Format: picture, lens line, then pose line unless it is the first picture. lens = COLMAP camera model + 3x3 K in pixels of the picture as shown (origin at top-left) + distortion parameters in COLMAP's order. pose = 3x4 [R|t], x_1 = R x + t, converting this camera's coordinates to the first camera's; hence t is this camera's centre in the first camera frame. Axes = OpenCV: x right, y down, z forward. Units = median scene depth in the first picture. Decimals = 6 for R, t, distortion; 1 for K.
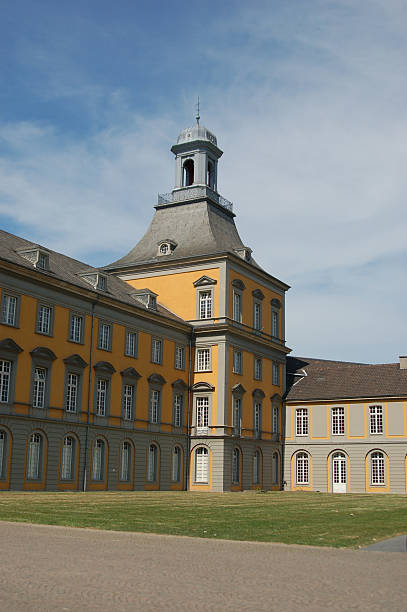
lens RADIAL K [[776.4, 0, 203.5], [0, 776.4, 306.0], [0, 0, 1]] dist [0.001686, -0.013856]
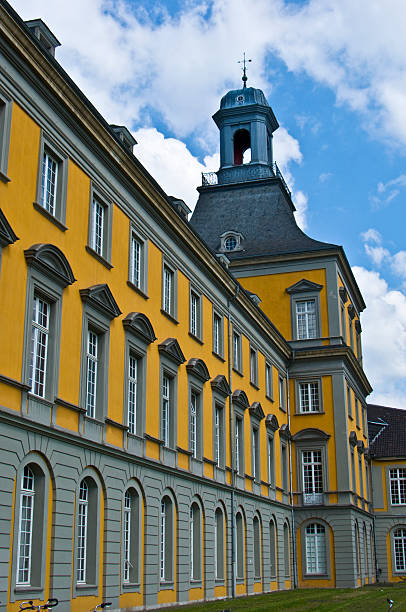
lens RADIAL K [[867.6, 0, 203.0], [0, 867.6, 306.0], [0, 0, 1]] dist [0.016714, 0.003526]
pose [[0.974057, 0.033844, 0.223757, -0.250020], [-0.017932, 0.997188, -0.072767, 0.042396], [-0.225591, 0.066867, 0.971925, 0.231563]]
